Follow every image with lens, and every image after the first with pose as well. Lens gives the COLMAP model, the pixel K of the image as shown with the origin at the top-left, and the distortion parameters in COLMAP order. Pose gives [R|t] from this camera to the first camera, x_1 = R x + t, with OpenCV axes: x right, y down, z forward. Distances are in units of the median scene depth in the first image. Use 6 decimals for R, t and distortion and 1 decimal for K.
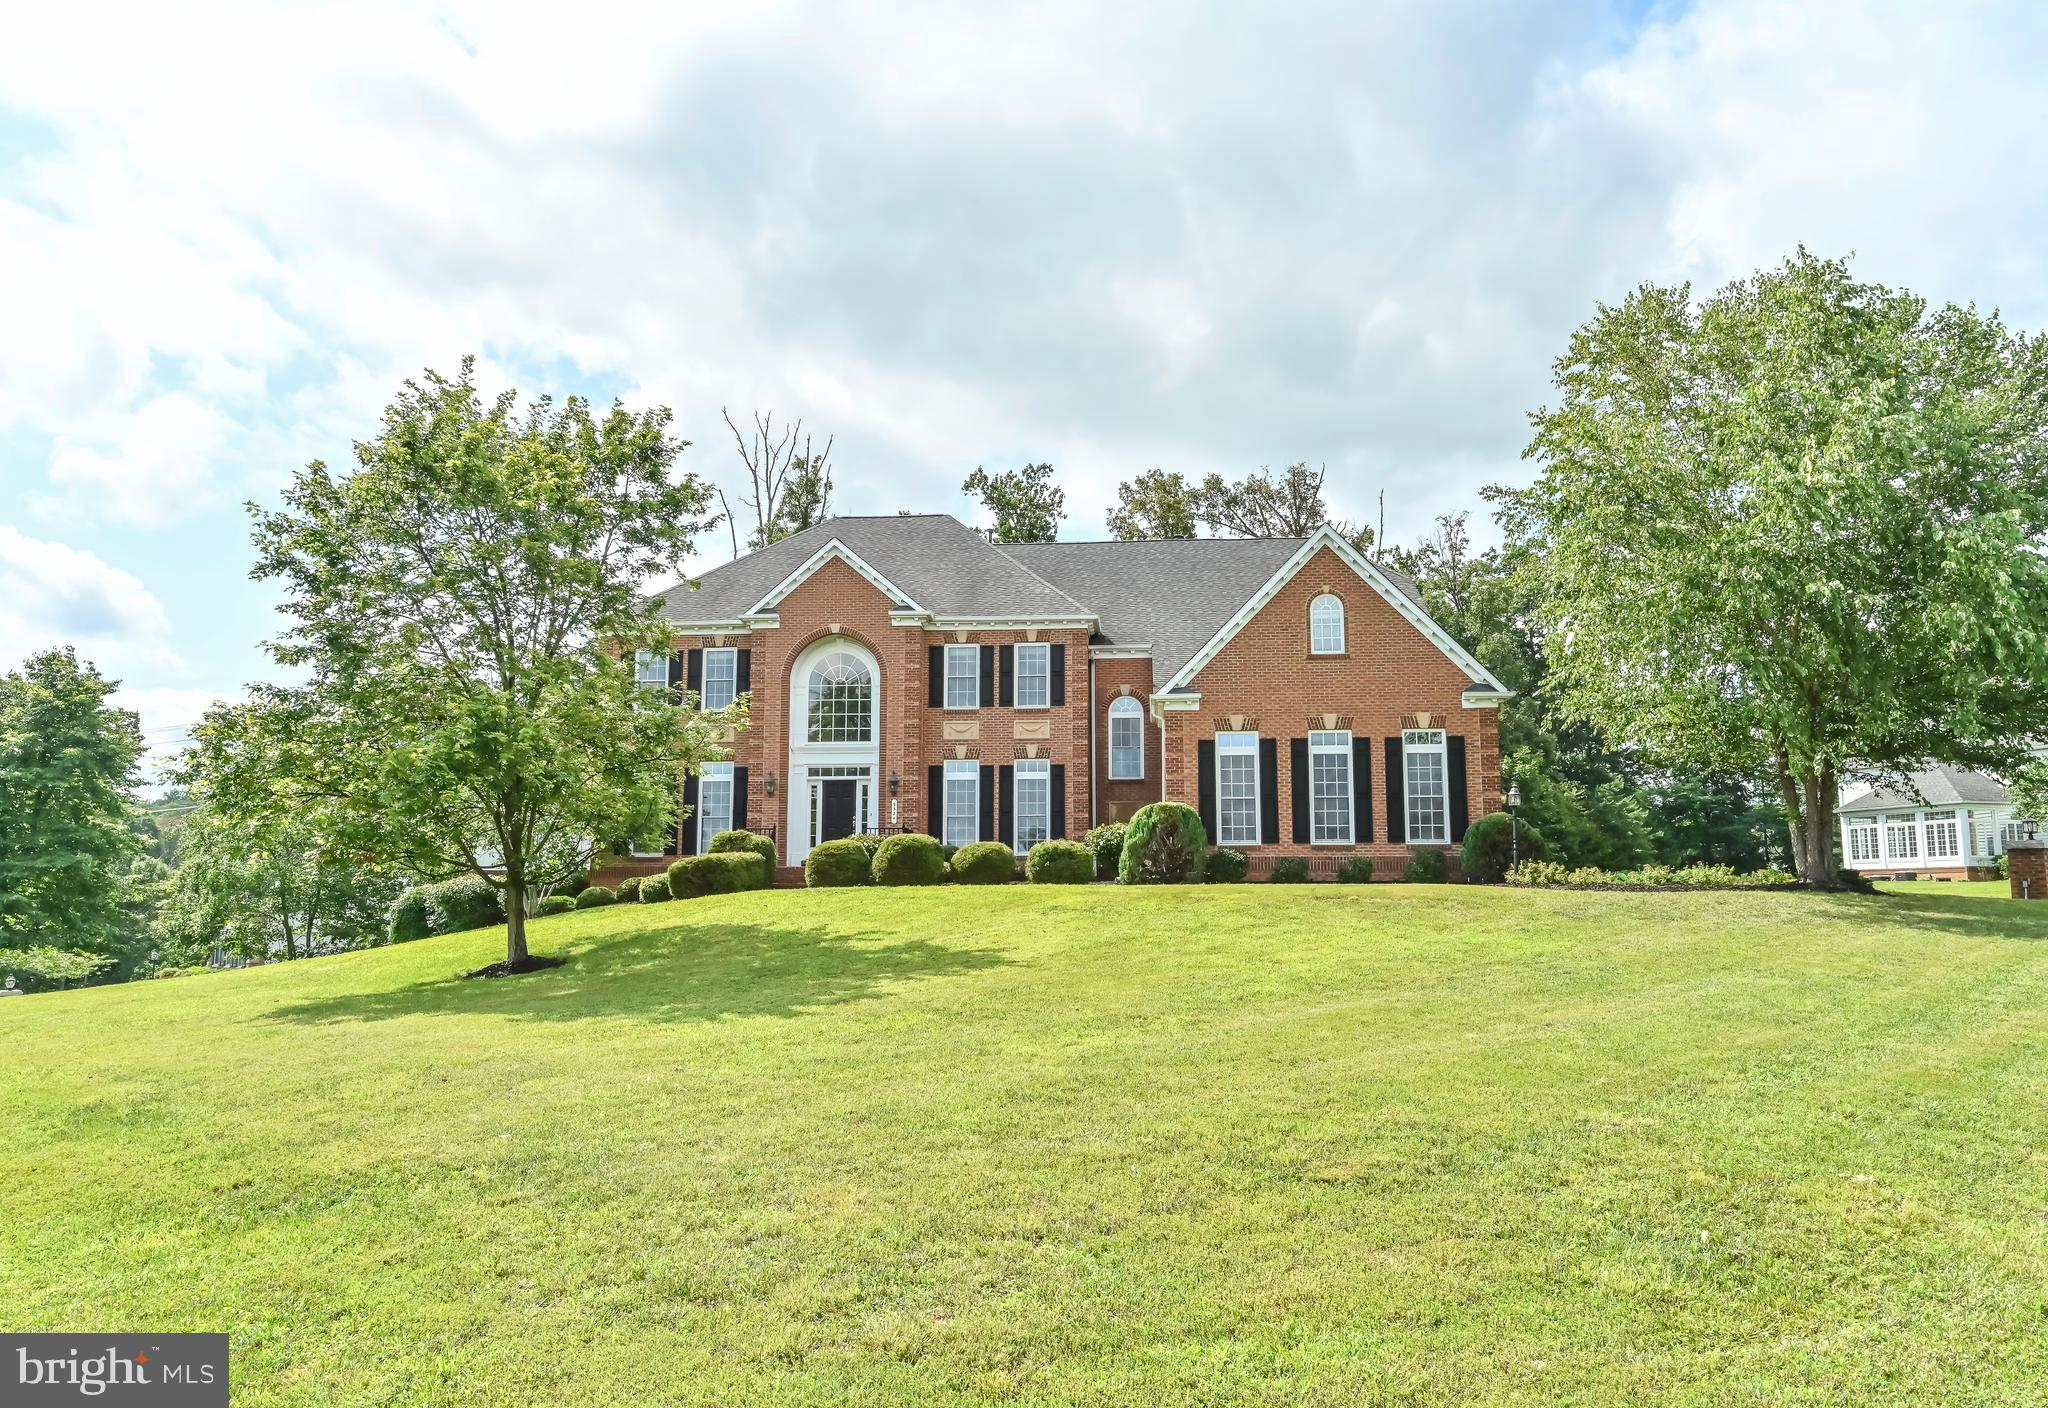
lens RADIAL K [[1405.7, 0, 1024.5], [0, 1405.7, 745.9], [0, 0, 1]] dist [0.000764, 0.000234]
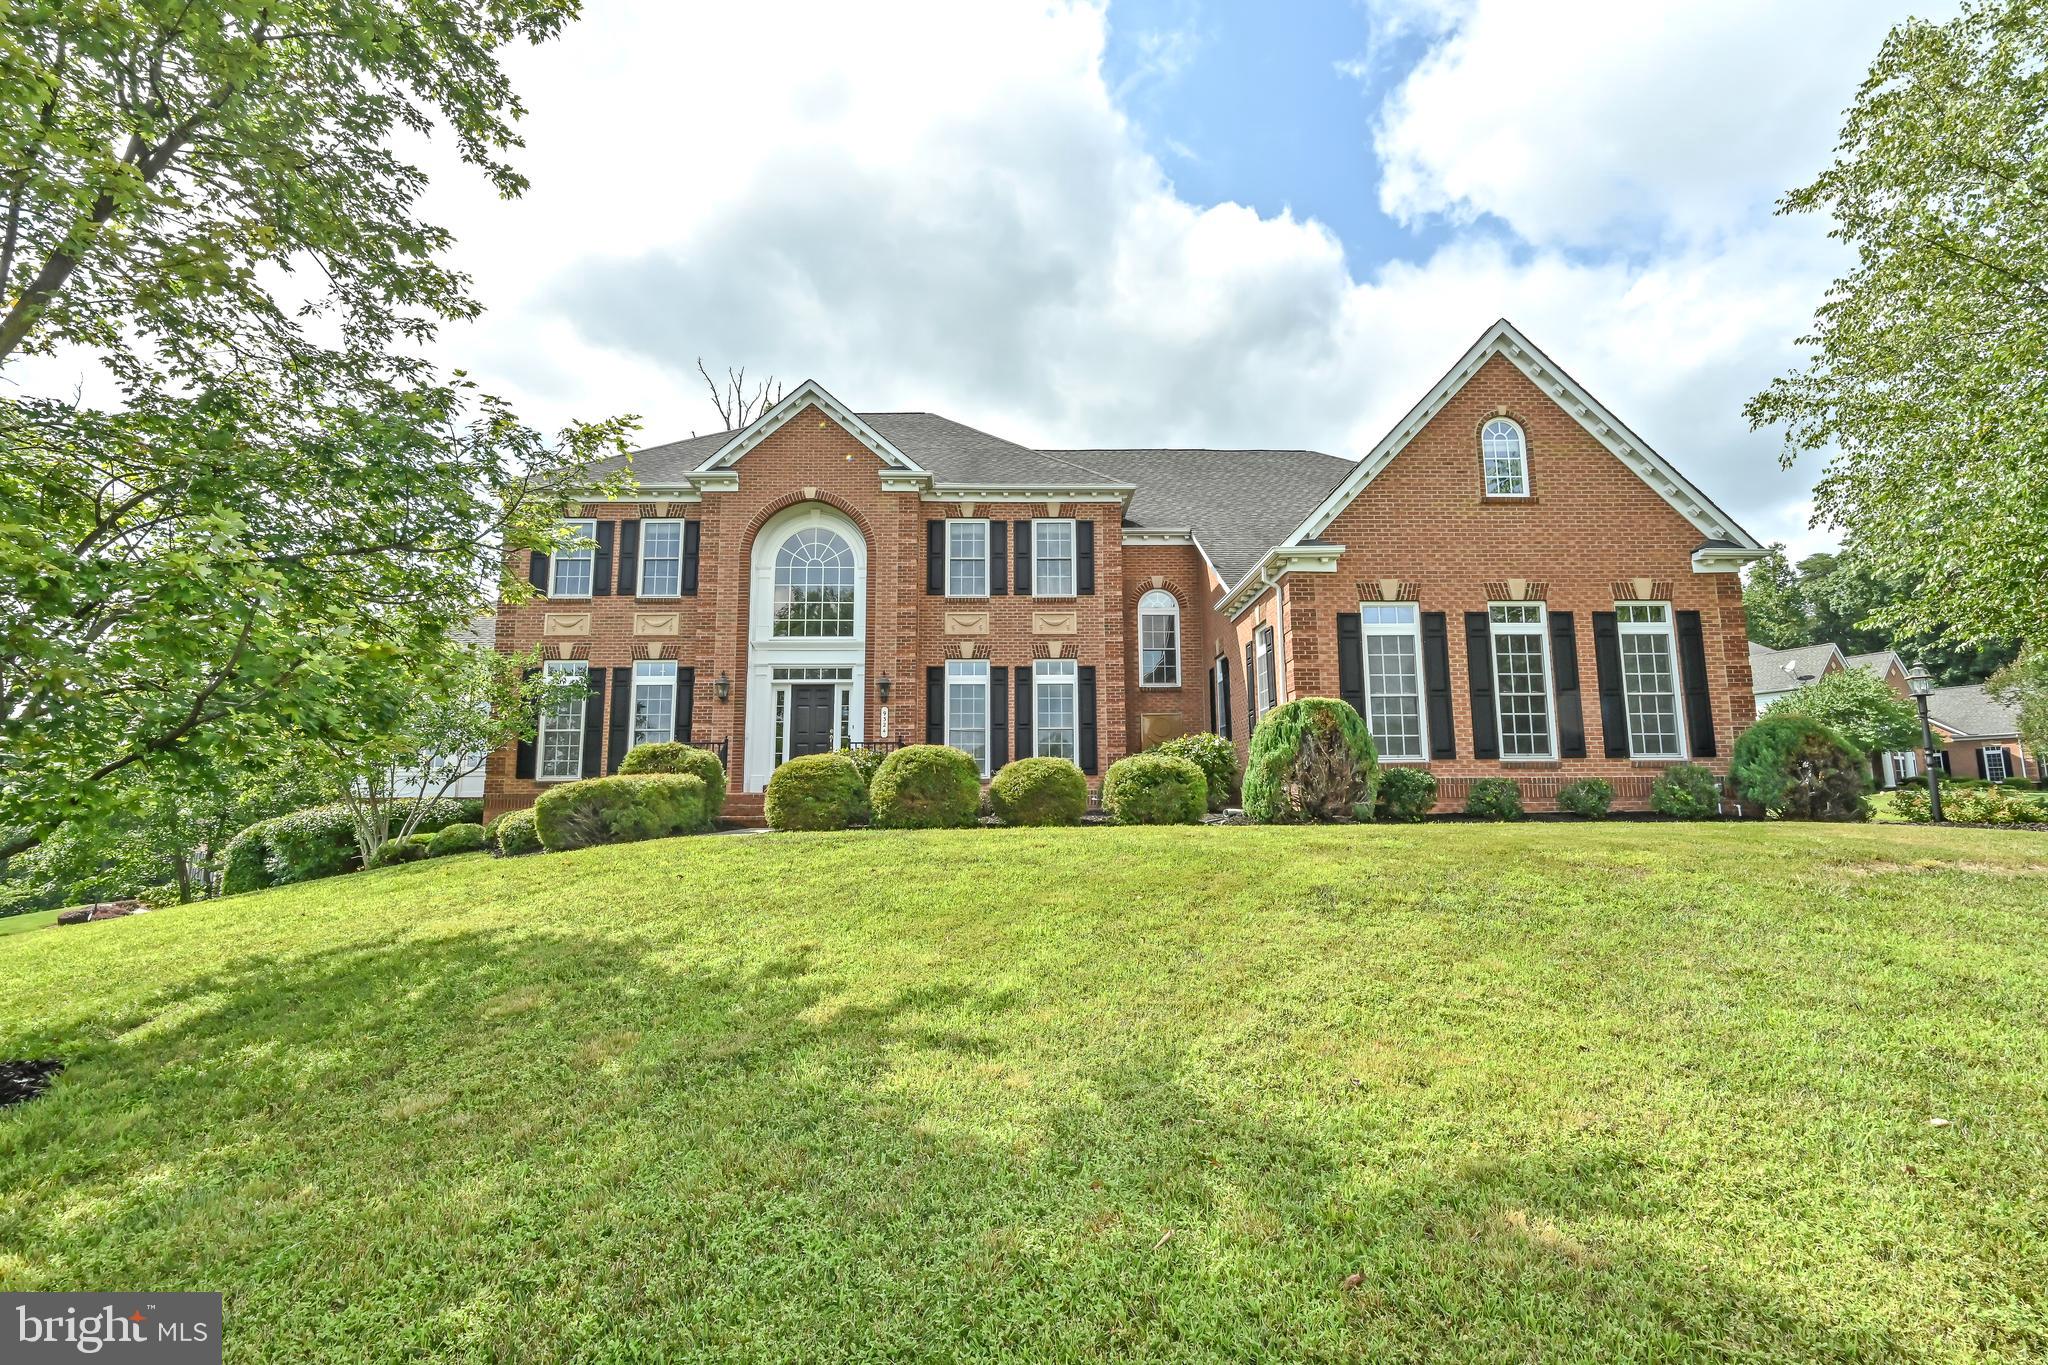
lens RADIAL K [[937.2, 0, 1024.0], [0, 937.2, 682.5], [0, 0, 1]] dist [-0.000714, 0.000030]
pose [[0.994482, 0.007810, 0.104621, -0.069291], [-0.005264, 0.999684, -0.024592, 0.036366], [-0.104780, 0.023905, 0.994208, 0.465392]]
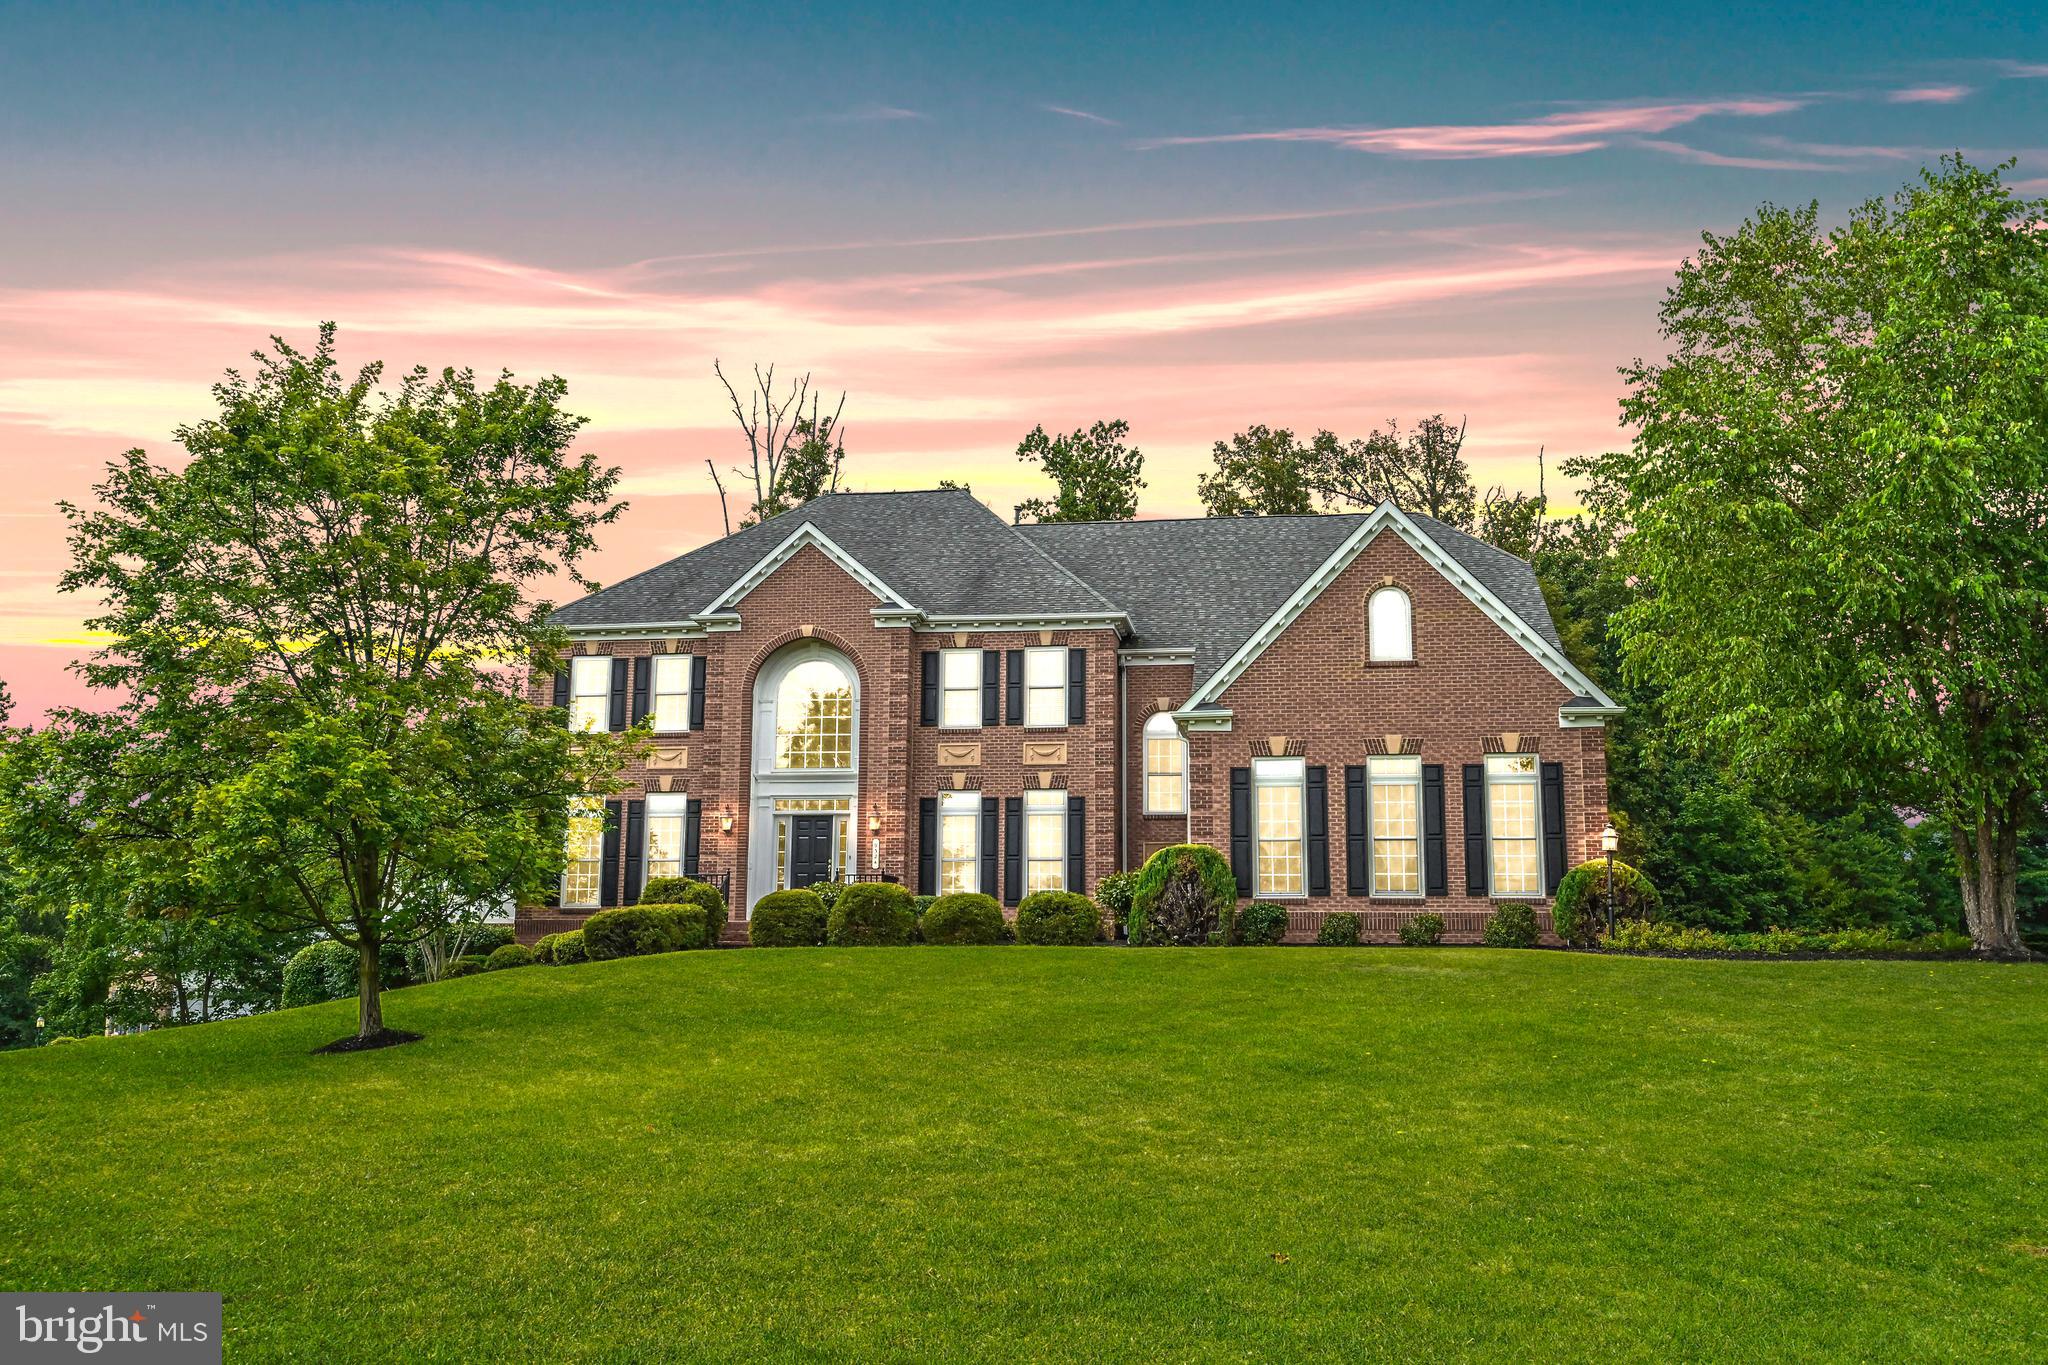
lens RADIAL K [[1765.6, 0, 1024.0], [0, 1765.6, 682.5], [0, 0, 1]] dist [0.009784, 0.001825]
pose [[0.997635, -0.004115, -0.068610, 0.063536], [0.000880, 0.998889, -0.047107, -0.004531], [0.068728, 0.046935, 0.996531, -0.022529]]
